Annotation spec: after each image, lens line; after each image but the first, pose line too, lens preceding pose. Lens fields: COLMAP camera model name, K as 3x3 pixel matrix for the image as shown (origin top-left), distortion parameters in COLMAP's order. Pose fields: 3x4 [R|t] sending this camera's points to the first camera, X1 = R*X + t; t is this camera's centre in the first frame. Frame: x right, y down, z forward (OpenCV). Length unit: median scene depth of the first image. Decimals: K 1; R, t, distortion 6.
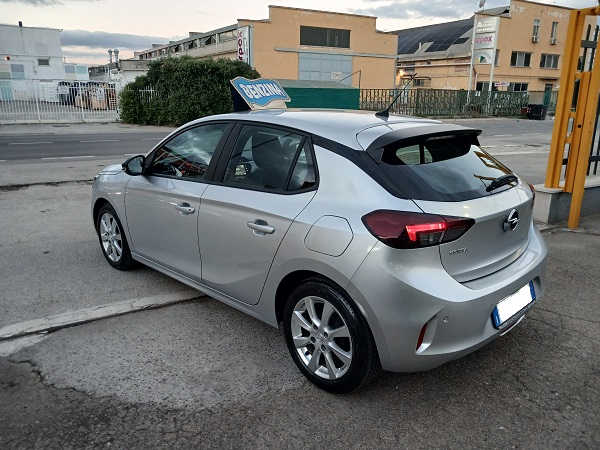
lens RADIAL K [[472.9, 0, 309.8], [0, 472.9, 225.2], [0, 0, 1]] dist [0.000165, -0.005932]
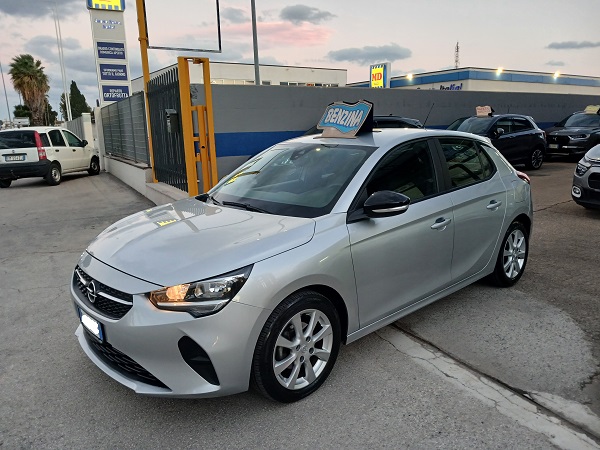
lens RADIAL K [[439.3, 0, 300.0], [0, 439.3, 225.0], [0, 0, 1]] dist [0.001365, 0.001051]
pose [[0.096576, -0.250661, 0.963246, -1.226736], [0.283552, 0.934596, 0.214777, -0.344348], [-0.954081, 0.252388, 0.161335, 1.113155]]
